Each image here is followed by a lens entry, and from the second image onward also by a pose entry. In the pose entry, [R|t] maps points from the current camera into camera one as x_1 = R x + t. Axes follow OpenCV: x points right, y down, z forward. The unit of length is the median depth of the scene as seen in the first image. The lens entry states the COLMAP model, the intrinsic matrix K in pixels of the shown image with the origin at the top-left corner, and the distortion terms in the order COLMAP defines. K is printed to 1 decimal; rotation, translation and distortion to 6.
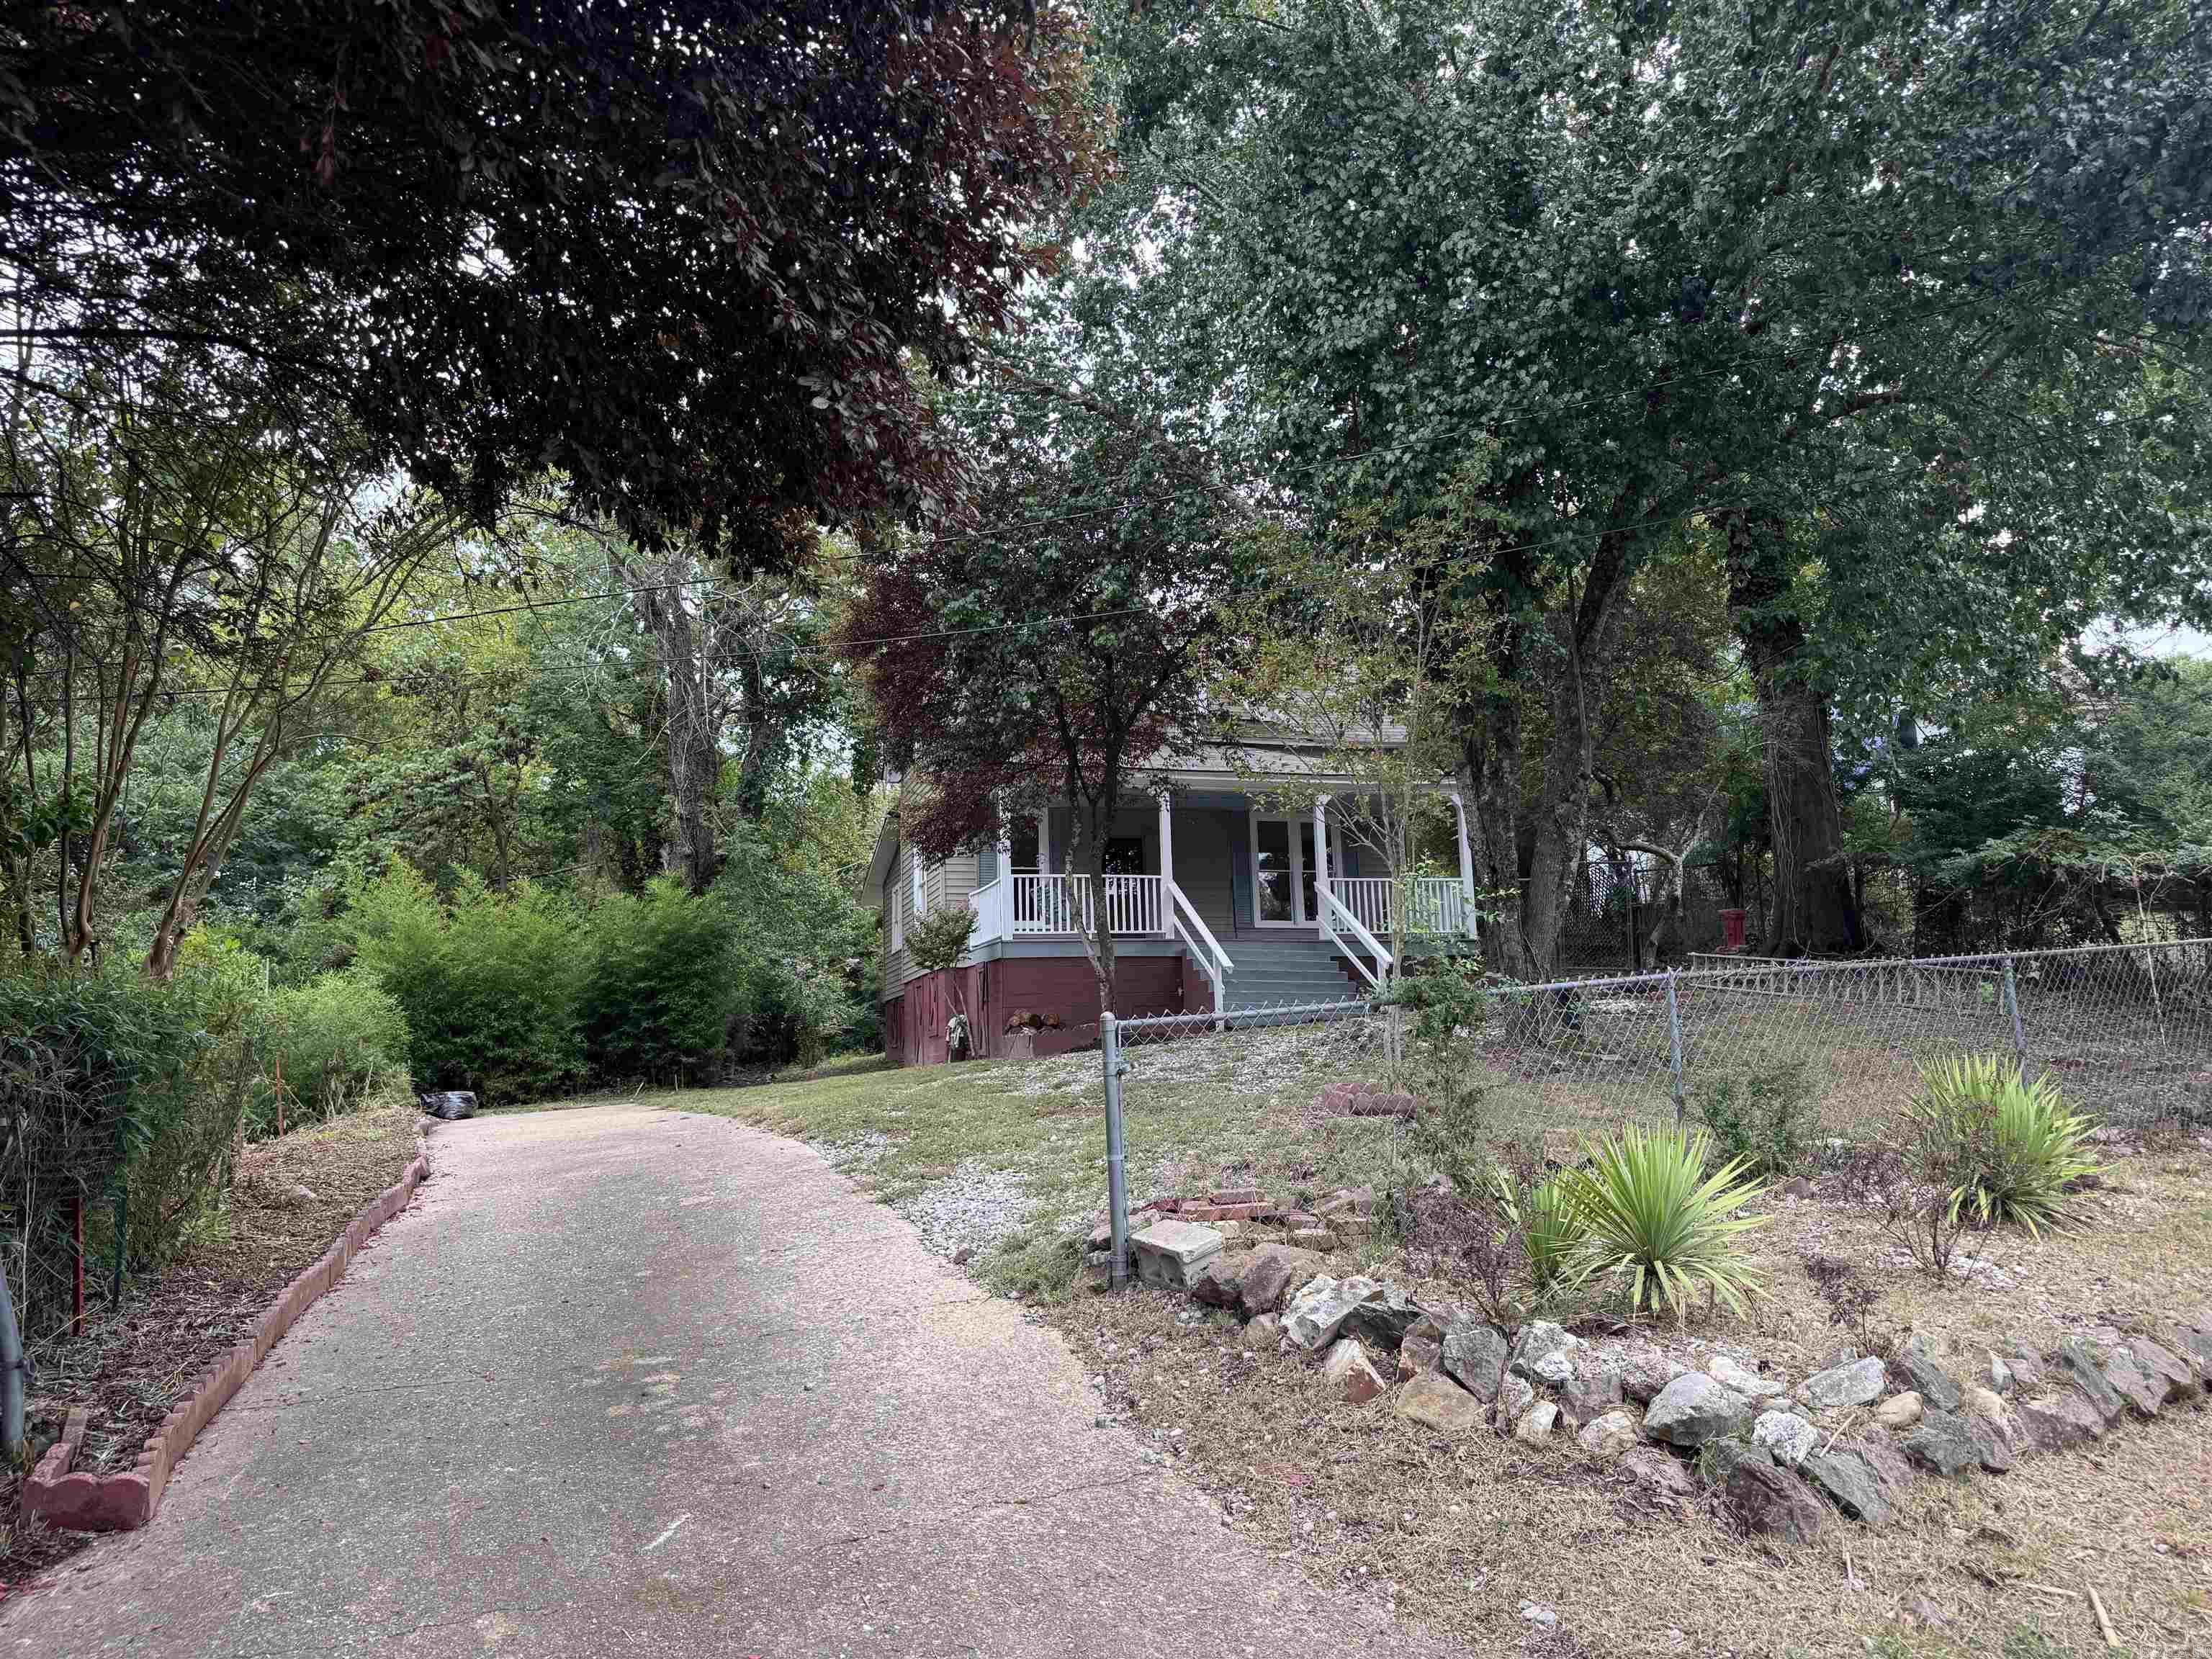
lens RADIAL K [[1550.1, 0, 1108.9], [0, 1550.1, 827.9], [0, 0, 1]] dist [0.028326, -0.002046]
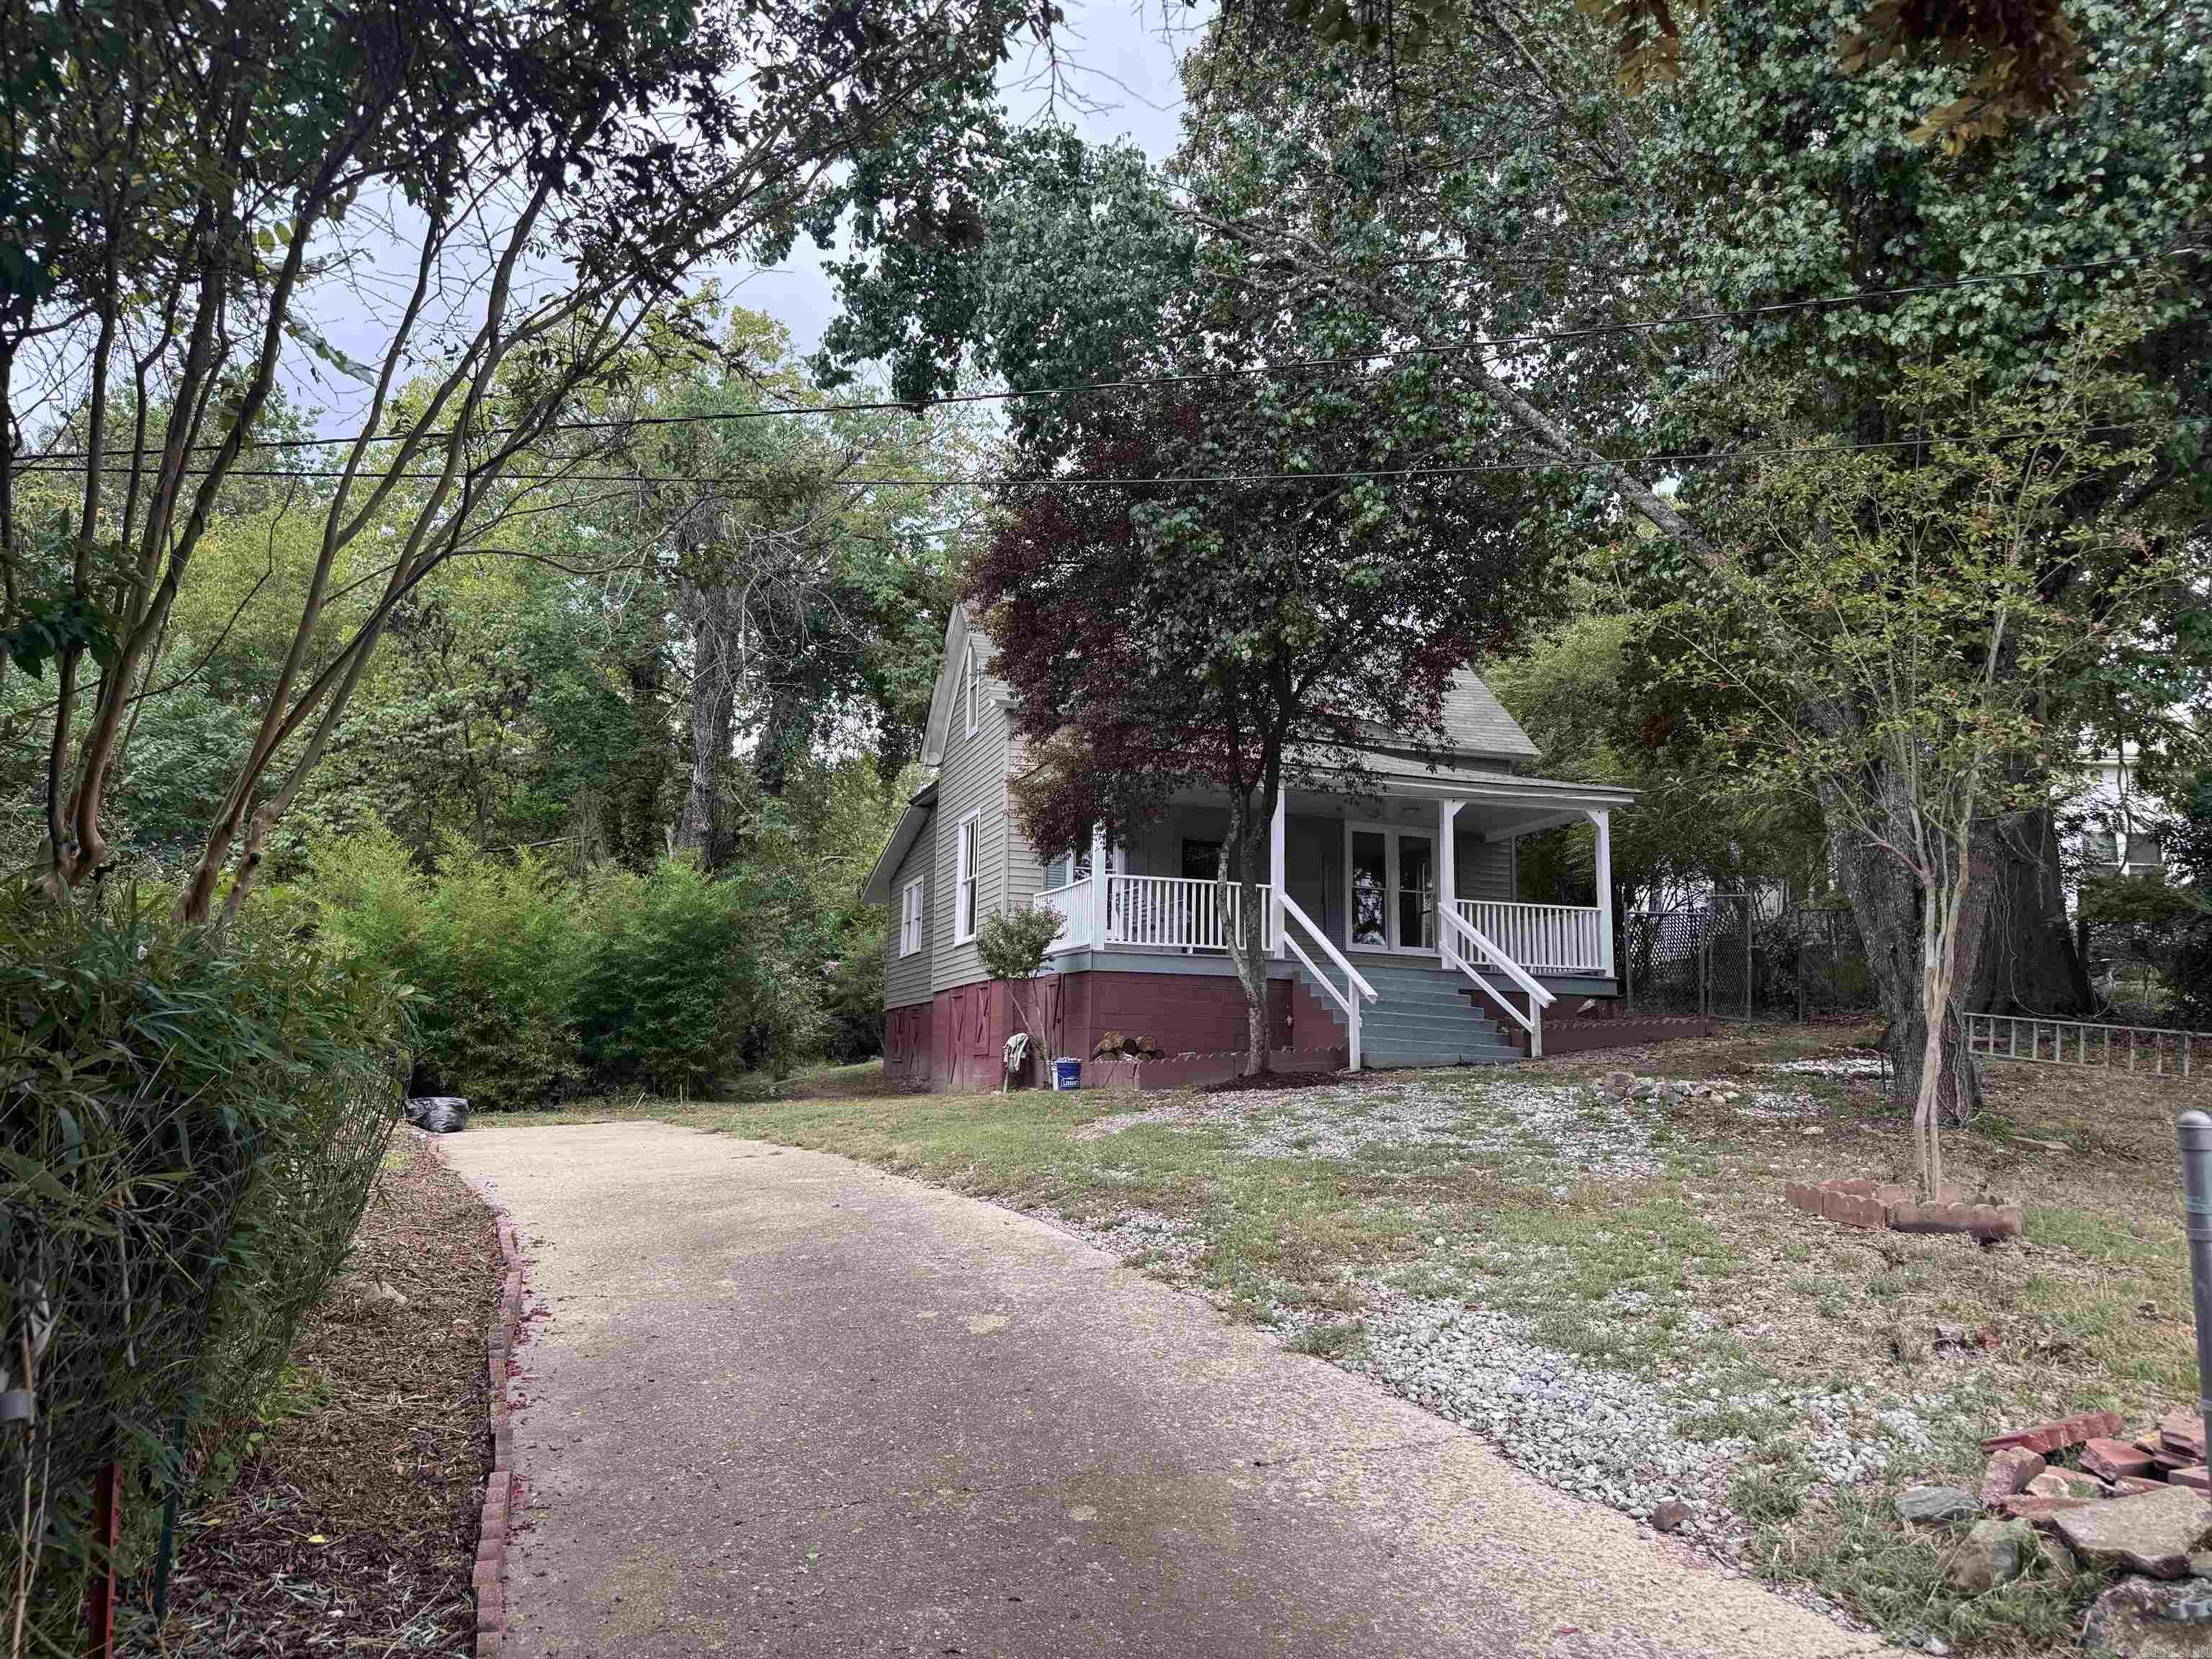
lens RADIAL K [[1550.1, 0, 1102.7], [0, 1550.1, 828.1], [0, 0, 1]] dist [0.028326, -0.002046]
pose [[0.997256, 0.057490, 0.046644, -0.100447], [-0.056991, 0.998303, -0.011974, 0.014372], [-0.047253, 0.009283, 0.998840, 0.134461]]
